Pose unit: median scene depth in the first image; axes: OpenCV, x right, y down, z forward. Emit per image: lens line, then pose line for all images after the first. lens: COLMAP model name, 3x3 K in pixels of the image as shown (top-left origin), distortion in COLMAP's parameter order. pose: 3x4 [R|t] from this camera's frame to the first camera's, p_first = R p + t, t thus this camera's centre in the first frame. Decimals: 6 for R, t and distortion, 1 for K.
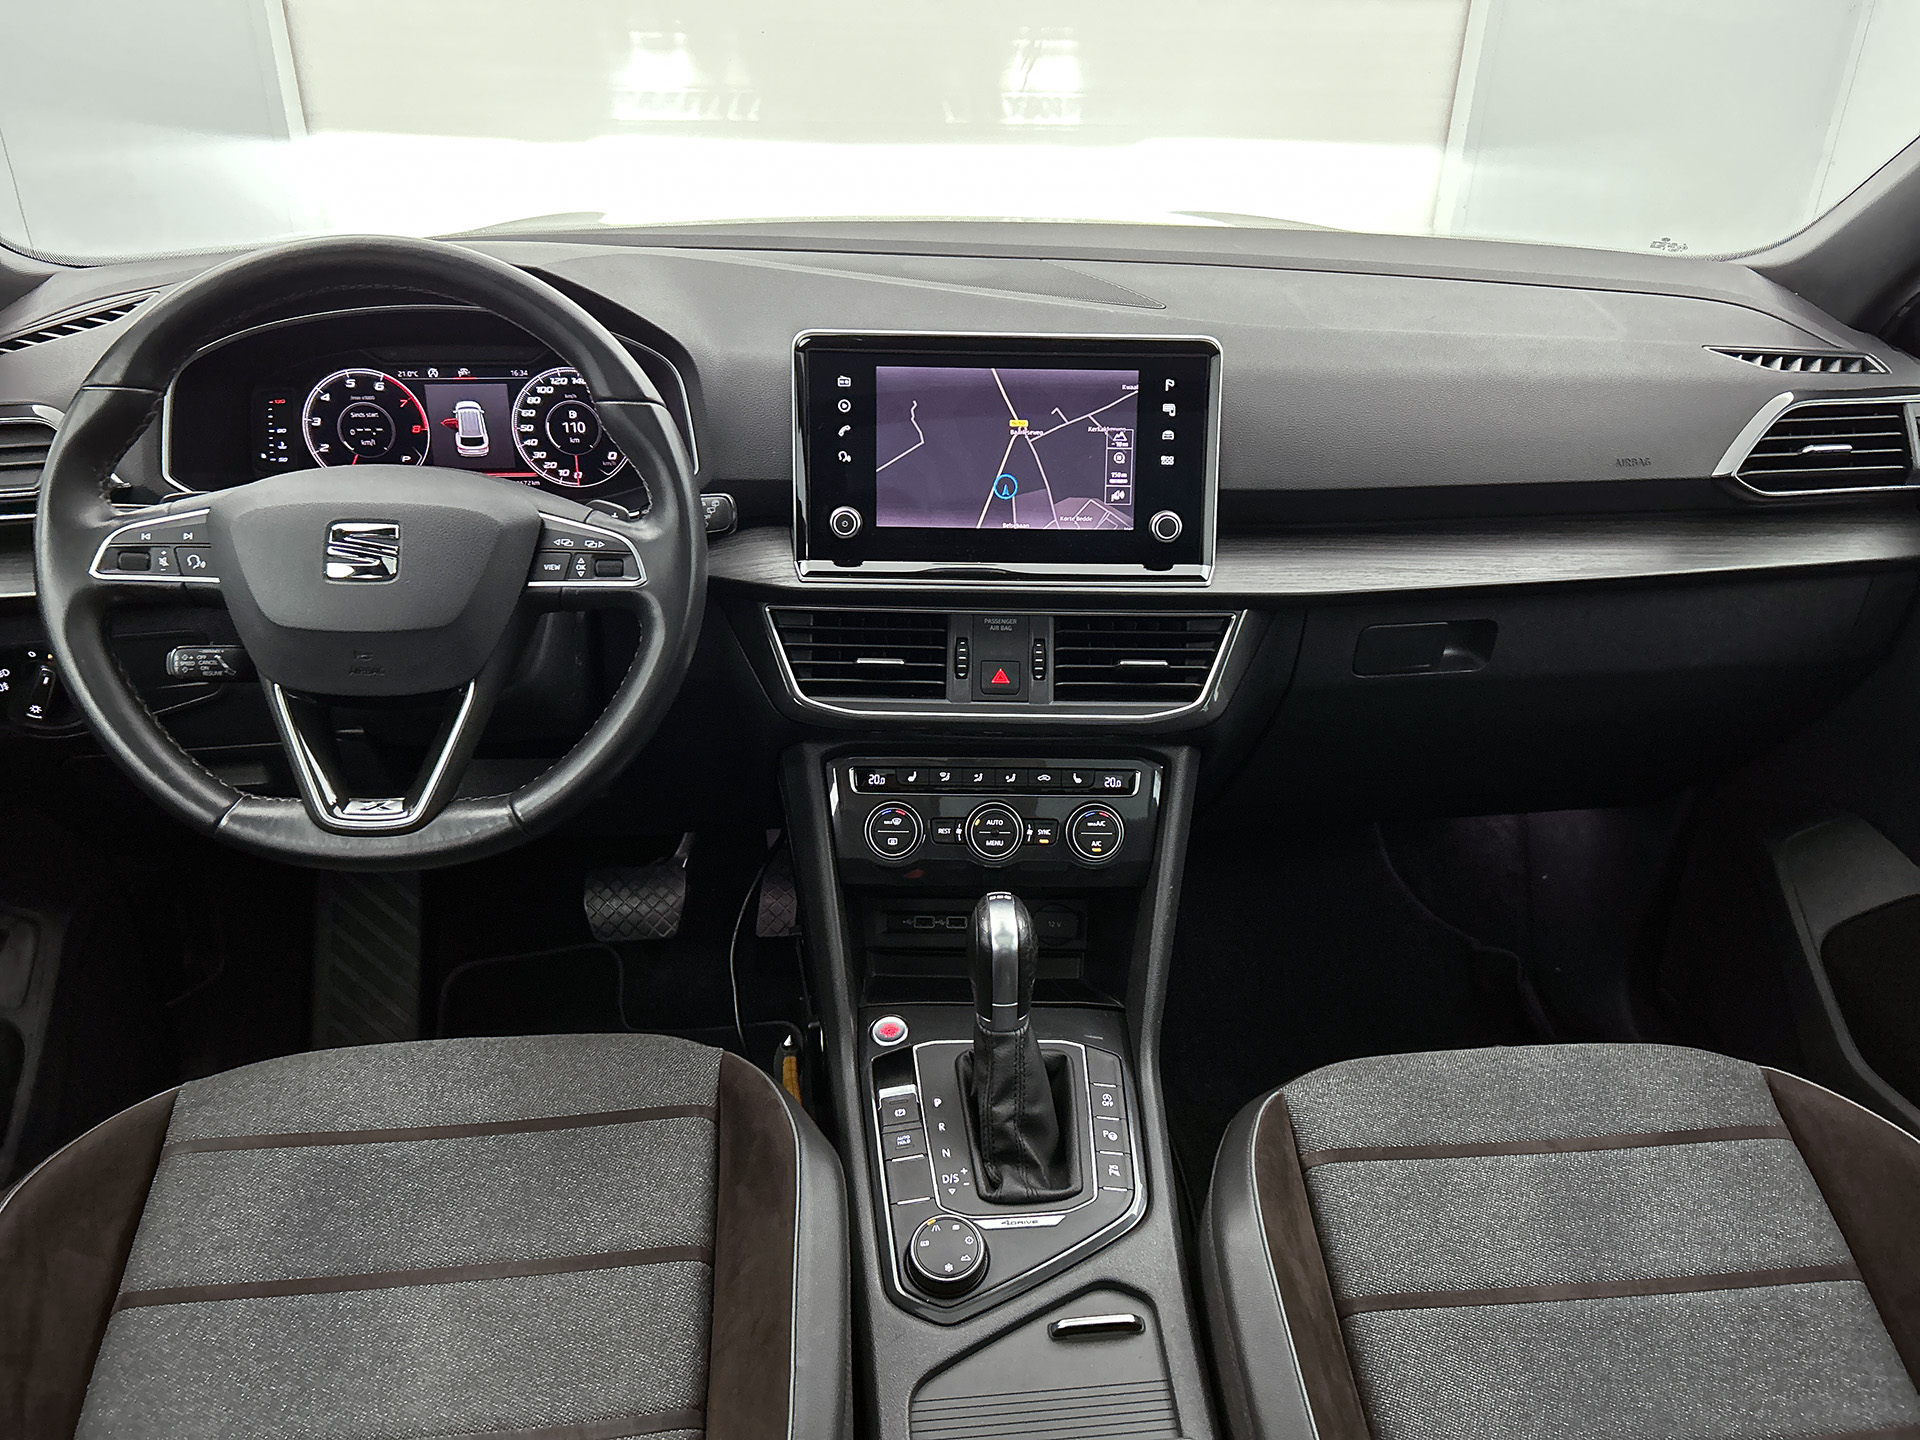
lens RADIAL K [[1442.4, 0, 975.3], [0, 1442.4, 720.5], [0, 0, 1]] dist [0.138842, -0.331882]
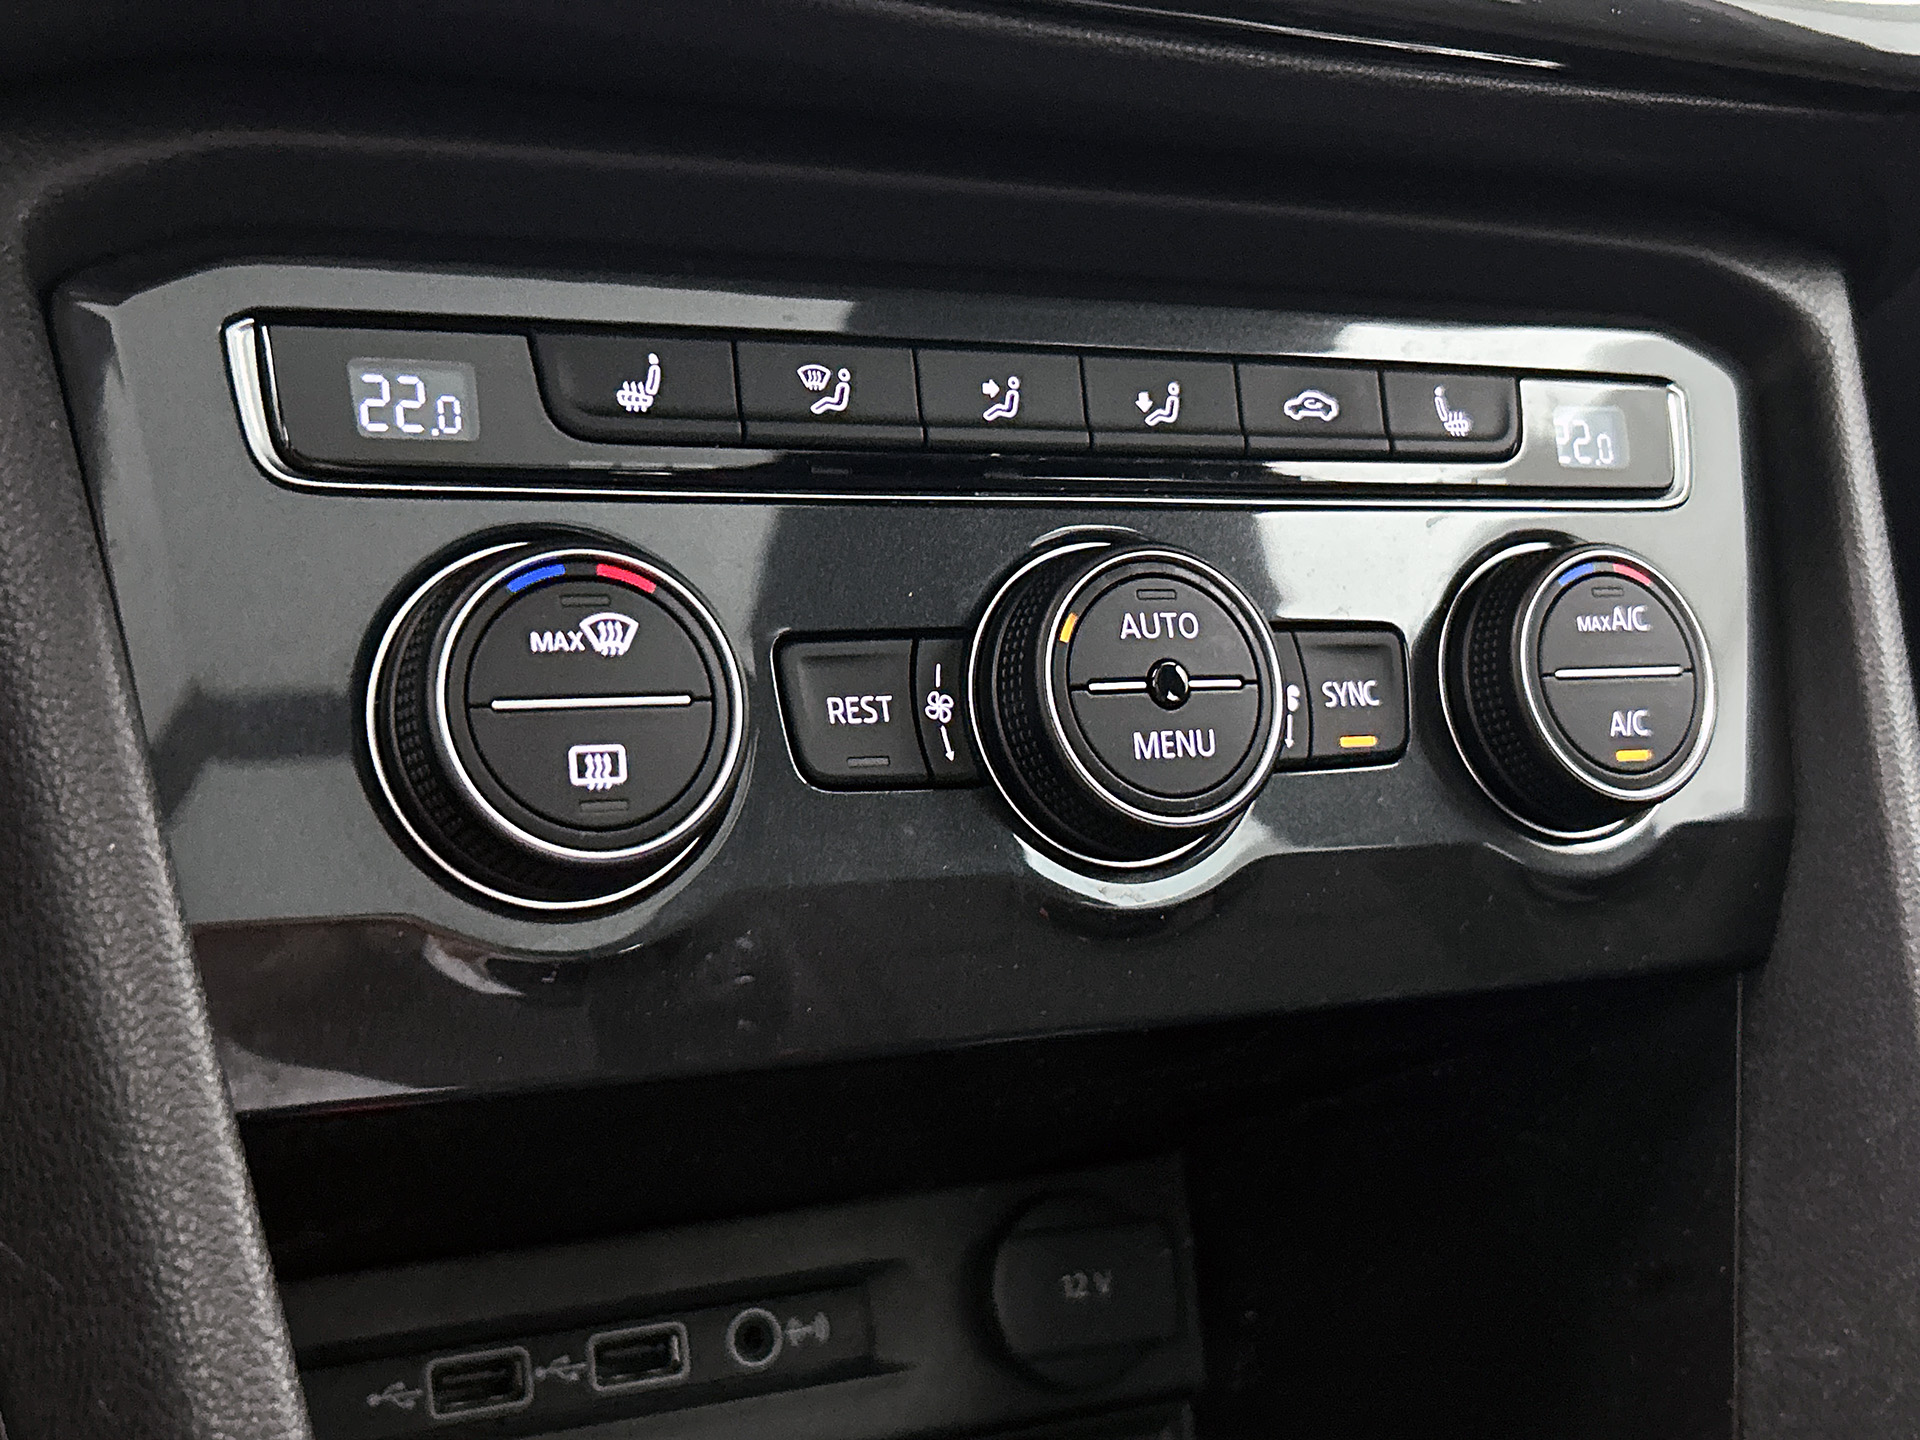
lens RADIAL K [[2351.6, 0, 966.8], [0, 2351.6, 725.5], [0, 0, 1]] dist [0.139614, -0.523858]
pose [[0.890825, -0.052889, 0.451257, -0.136523], [0.127805, 0.982267, -0.137173, 0.121086], [-0.436000, 0.179870, 0.881788, 0.789119]]
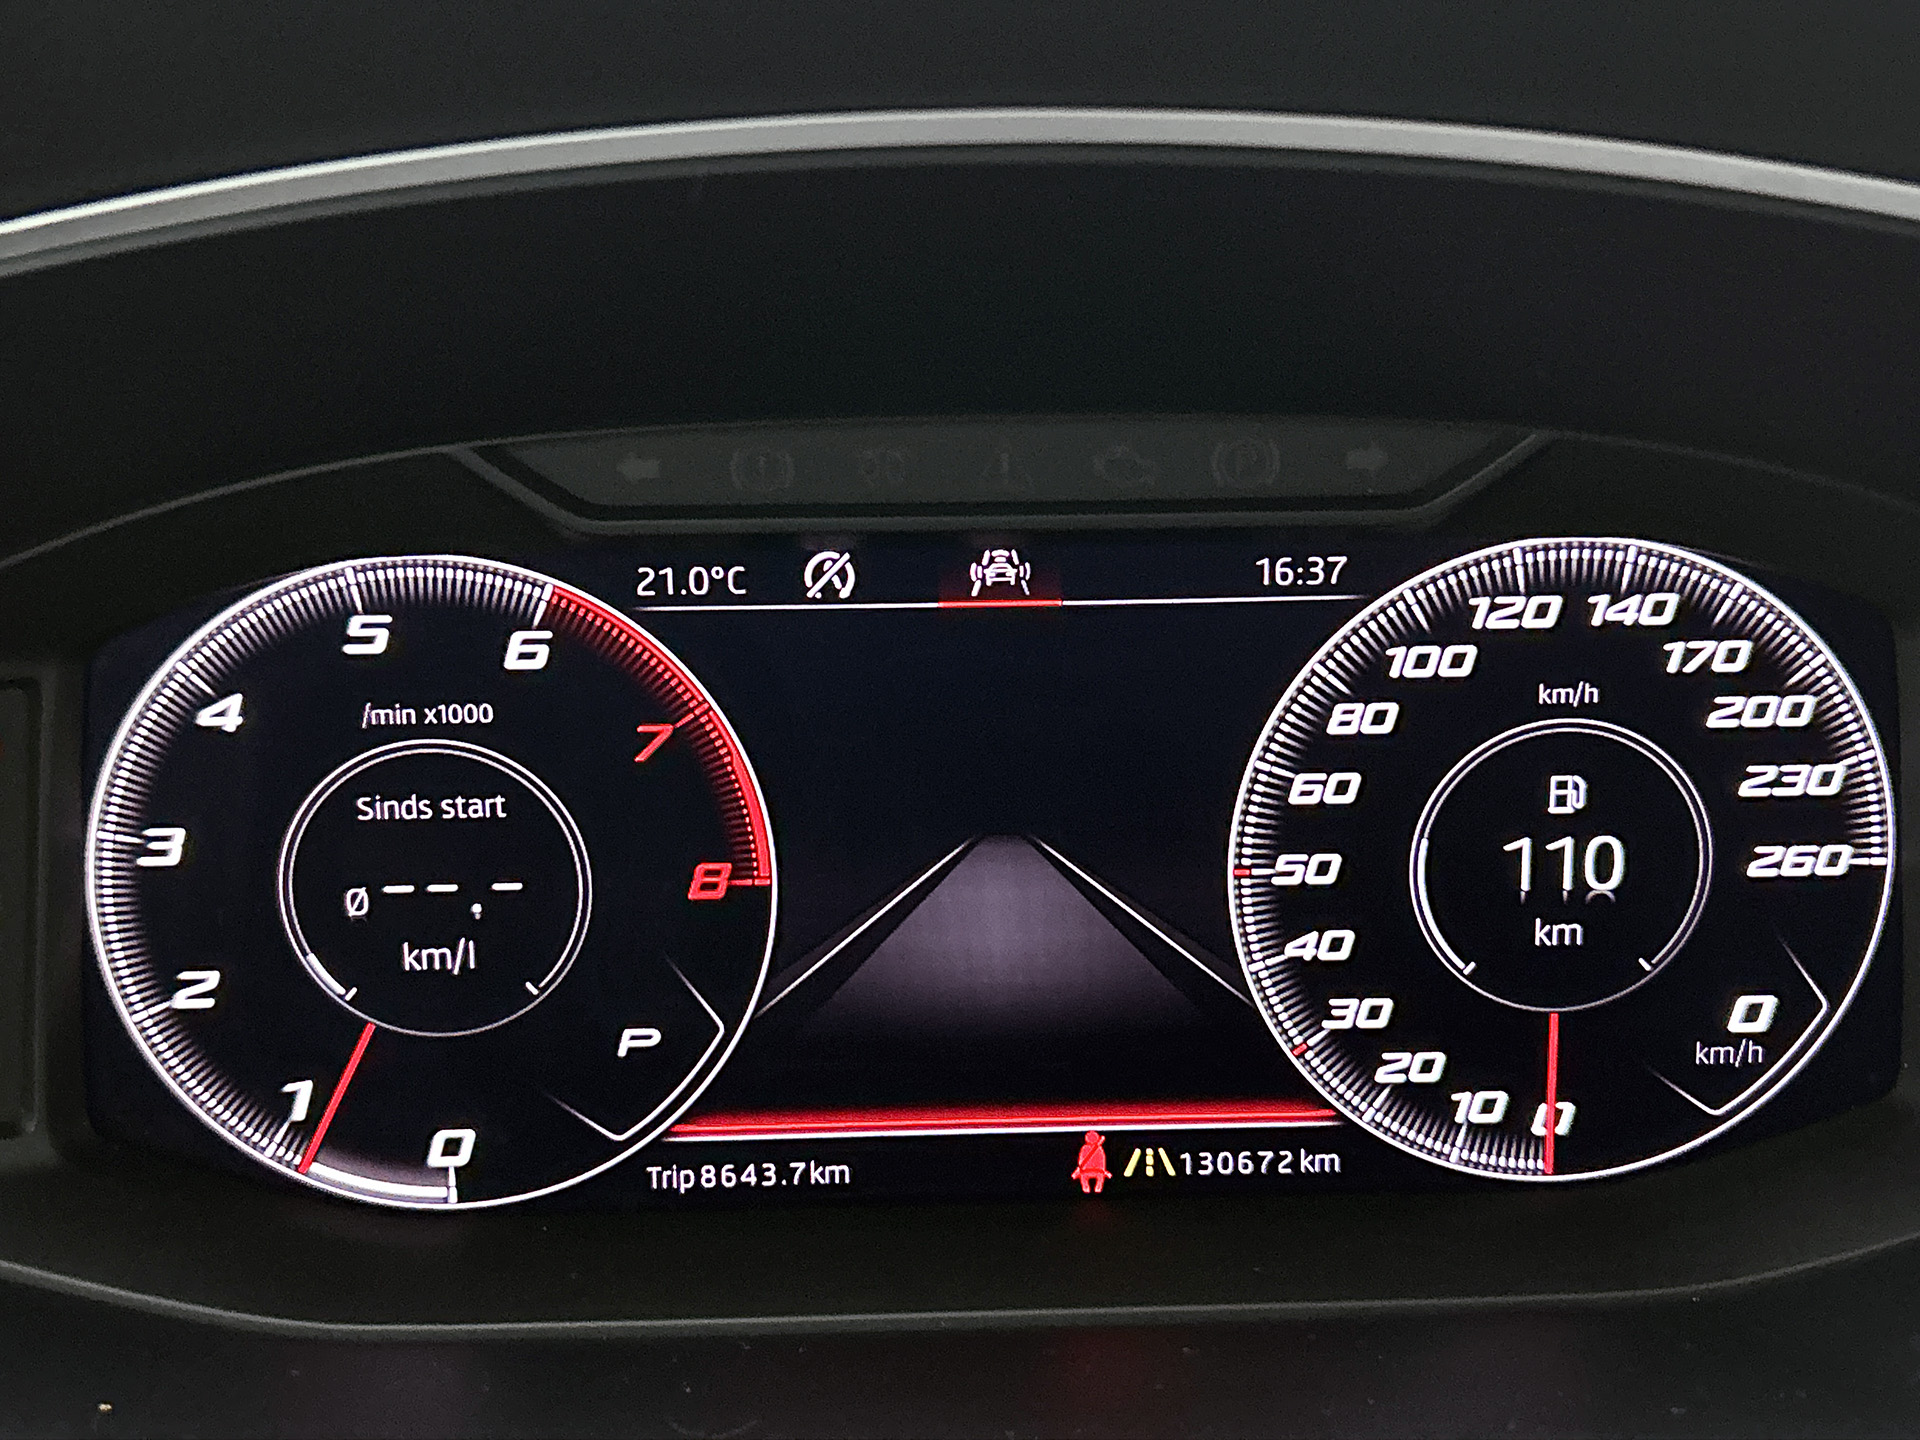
lens RADIAL K [[2351.6, 0, 966.8], [0, 2351.6, 725.5], [0, 0, 1]] dist [0.139614, -0.523858]
pose [[0.997152, -0.002659, -0.075377, -0.350135], [-0.008930, 0.988186, -0.153001, -0.185658], [0.074893, 0.153238, 0.985347, 0.761868]]
